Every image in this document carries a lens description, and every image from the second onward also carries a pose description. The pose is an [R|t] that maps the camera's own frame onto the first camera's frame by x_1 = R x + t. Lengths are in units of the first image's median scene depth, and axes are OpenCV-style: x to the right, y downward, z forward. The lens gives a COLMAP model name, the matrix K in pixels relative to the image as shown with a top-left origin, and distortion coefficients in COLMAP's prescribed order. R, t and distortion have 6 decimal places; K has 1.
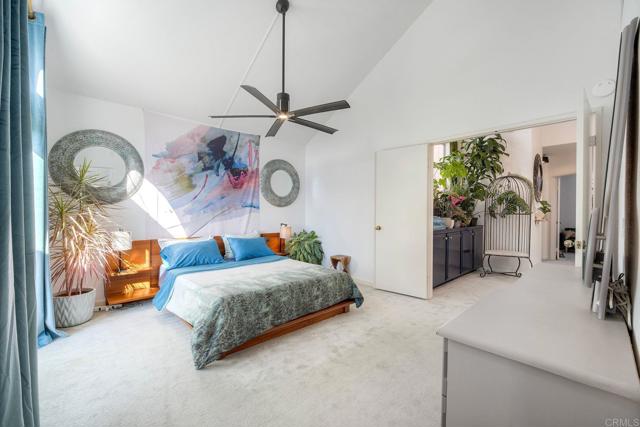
lens RADIAL K [[267.7, 0, 326.0], [0, 267.7, 214.8], [0, 0, 1]] dist [-0.002937, -0.001538]
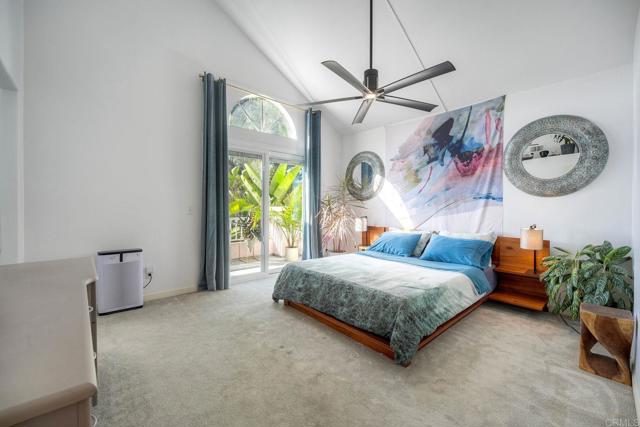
lens RADIAL K [[267.7, 0, 315.8], [0, 267.7, 207.7], [0, 0, 1]] dist [-0.002937, -0.001538]
pose [[-0.053051, 0.003294, -0.998586, 0.494032], [-0.014825, 0.999882, 0.004086, 0.000580], [0.998482, 0.015021, -0.052996, 0.579035]]
